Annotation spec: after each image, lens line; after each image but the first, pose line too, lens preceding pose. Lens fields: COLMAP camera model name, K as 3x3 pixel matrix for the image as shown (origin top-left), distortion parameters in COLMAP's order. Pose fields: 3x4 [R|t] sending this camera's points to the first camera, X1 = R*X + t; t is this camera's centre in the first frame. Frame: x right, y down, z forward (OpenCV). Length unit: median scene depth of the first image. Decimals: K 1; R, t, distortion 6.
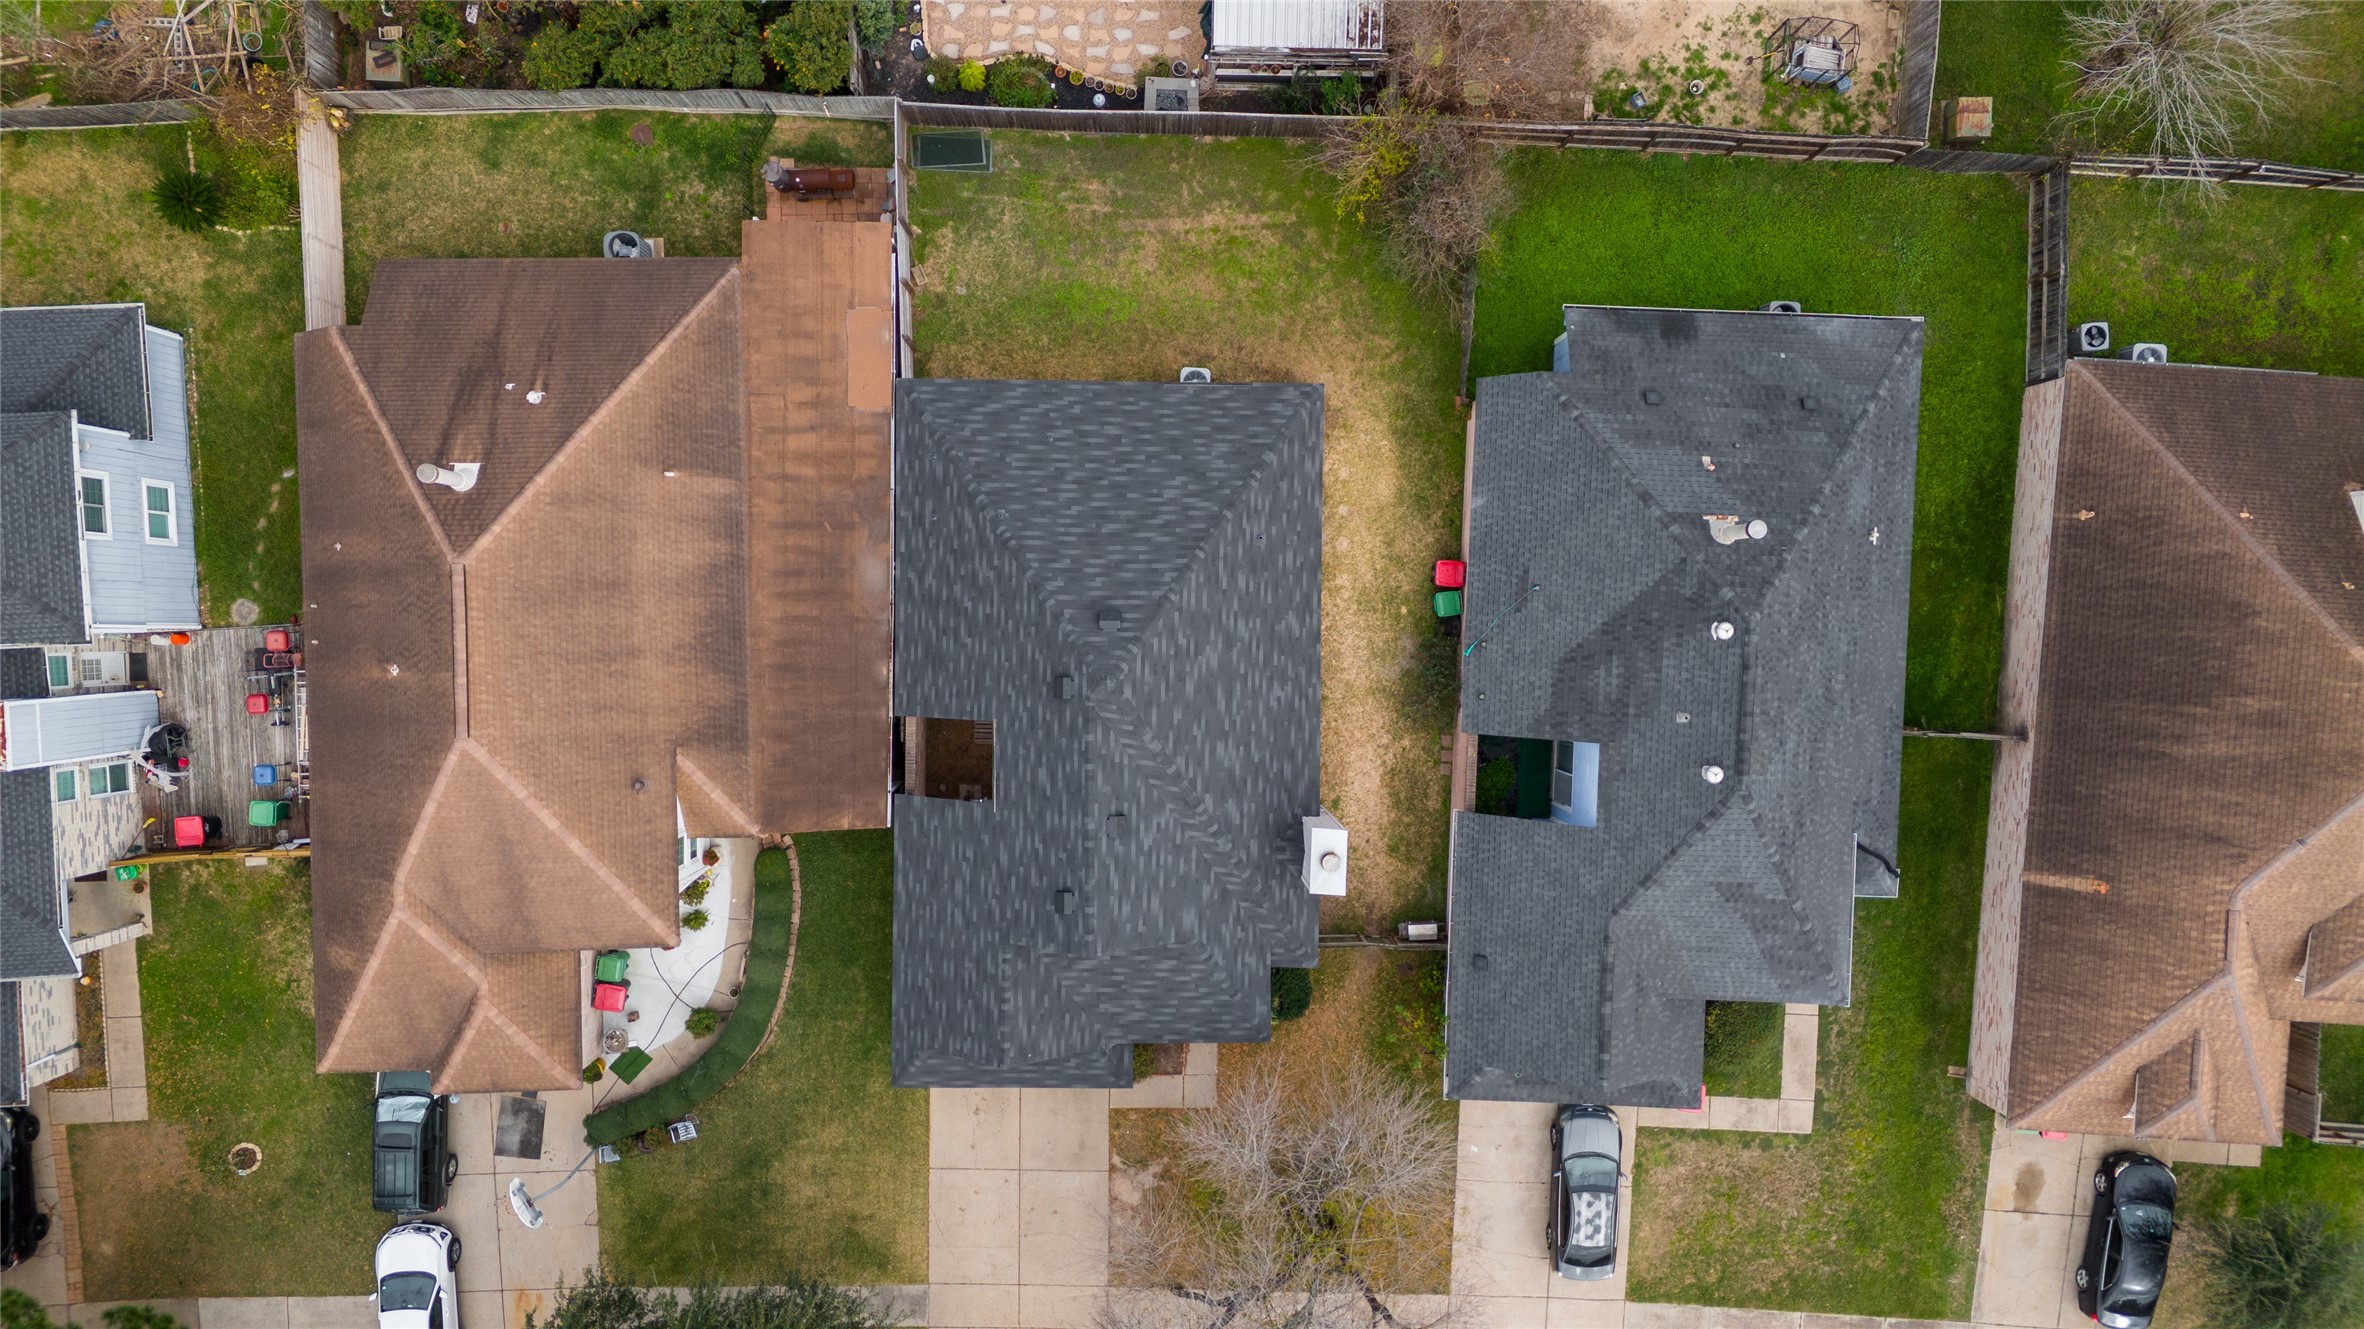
lens RADIAL K [[1606.2, 0, 1182.0], [0, 1606.2, 664.5], [0, 0, 1]] dist [-0.000468, -0.006864]
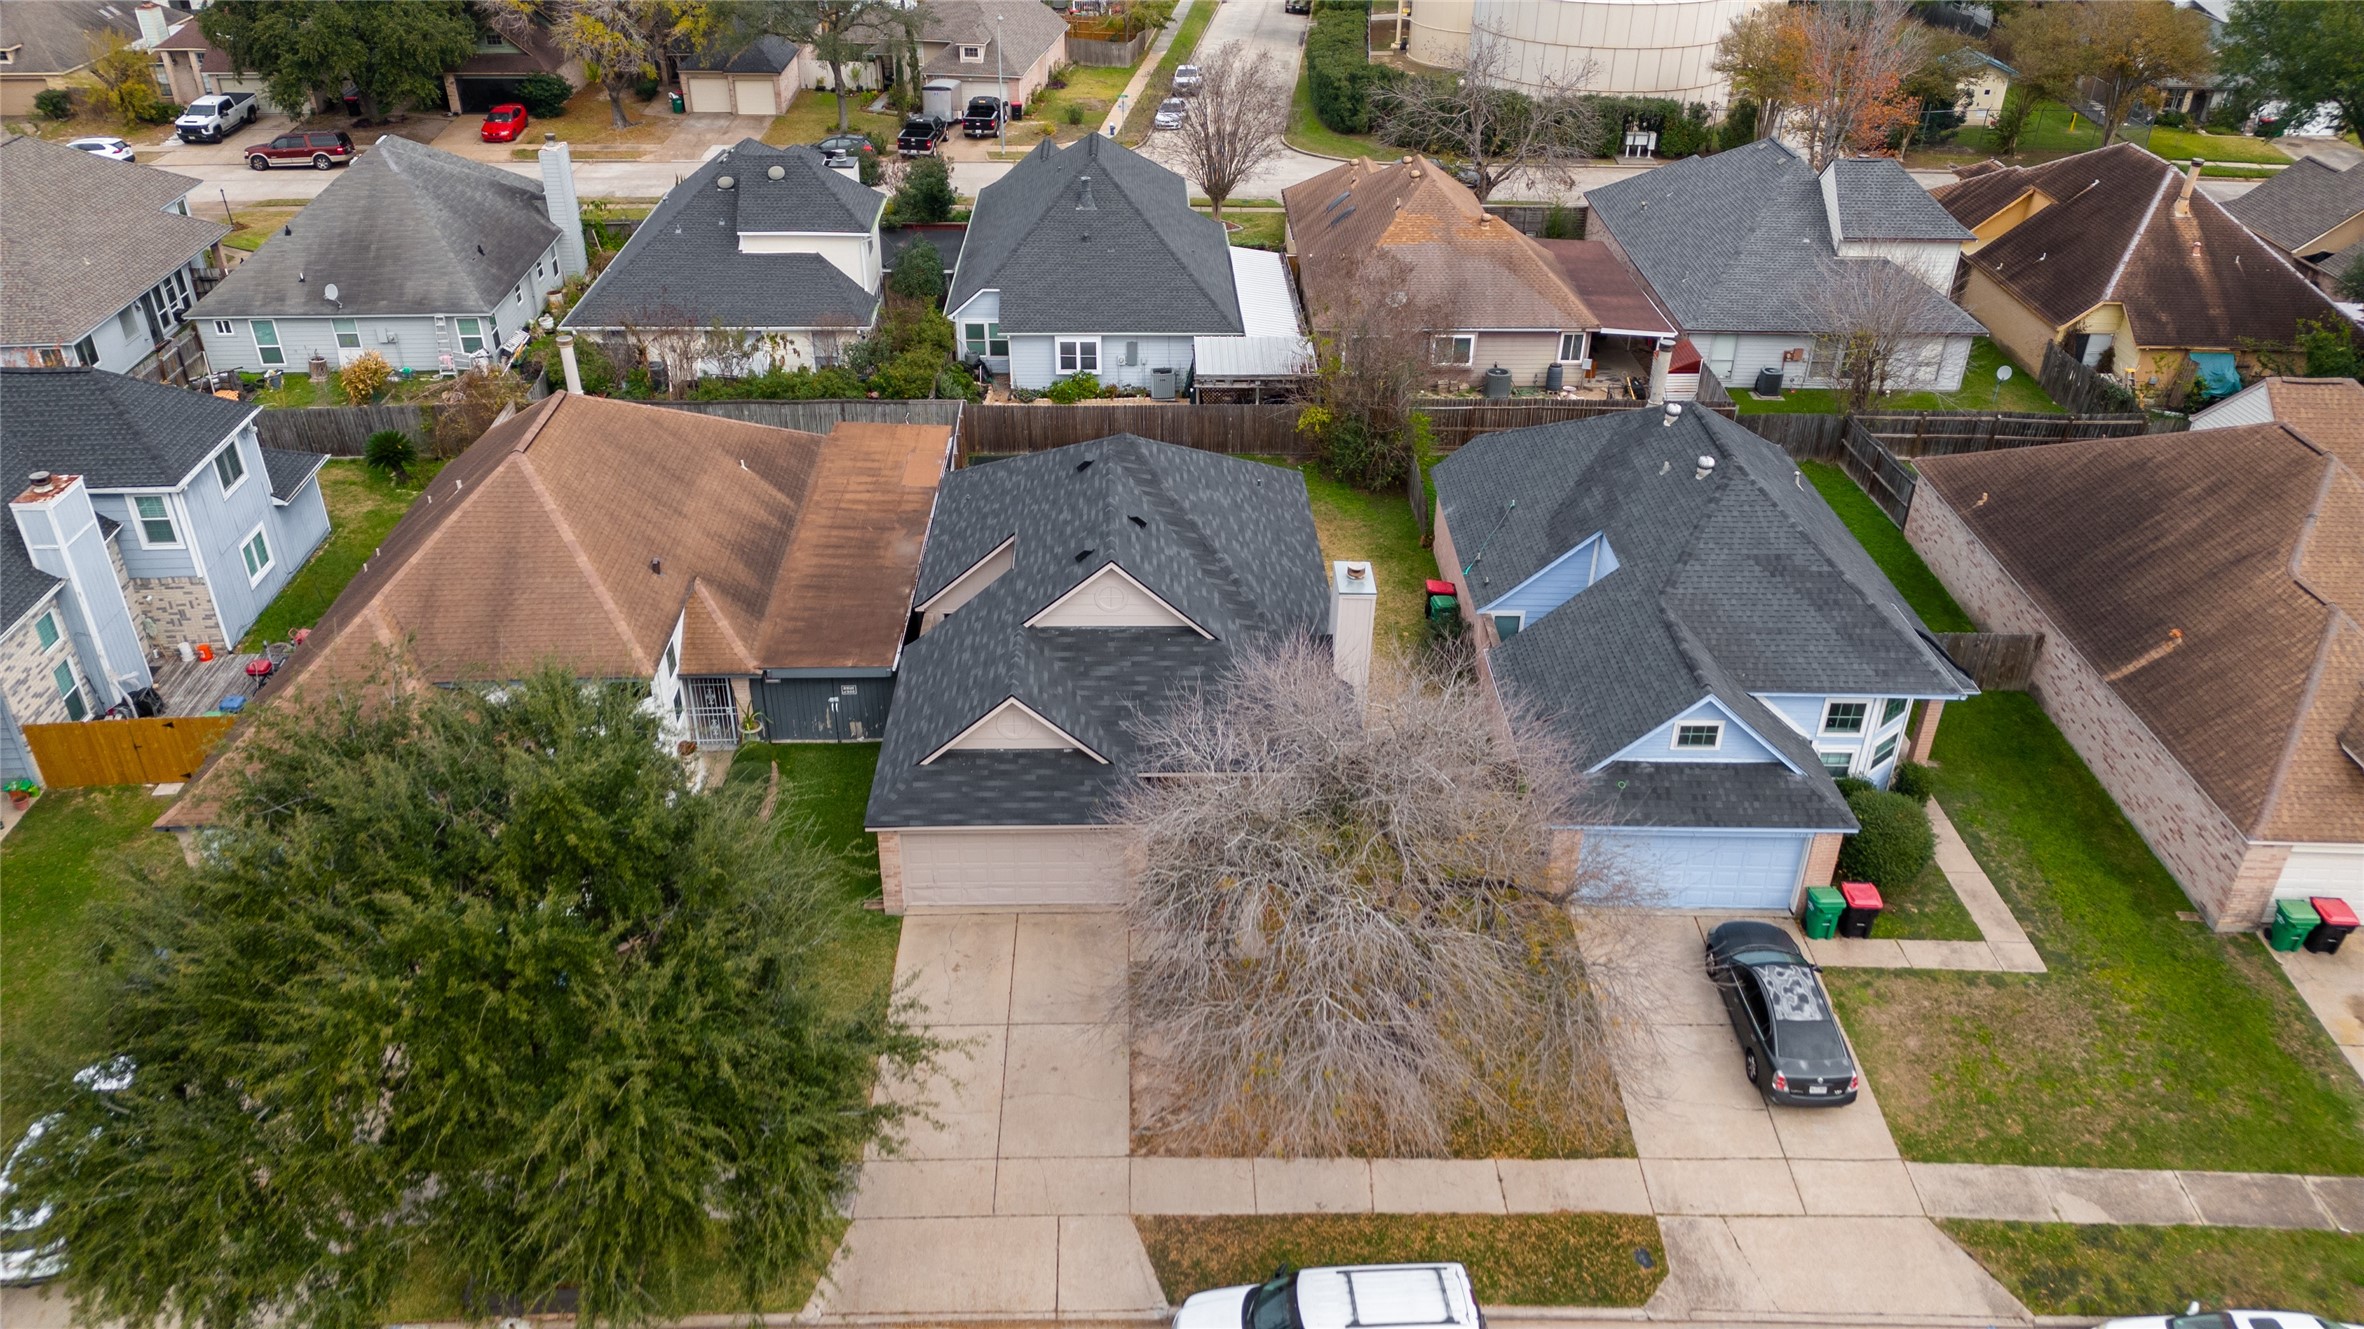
lens RADIAL K [[1606.2, 0, 1182.0], [0, 1606.2, 664.5], [0, 0, 1]] dist [-0.000468, -0.006864]
pose [[0.999181, -0.029195, 0.028003, -0.037023], [0.038974, 0.509246, -0.859738, 0.860123], [0.010840, 0.860126, 0.509967, 0.480939]]
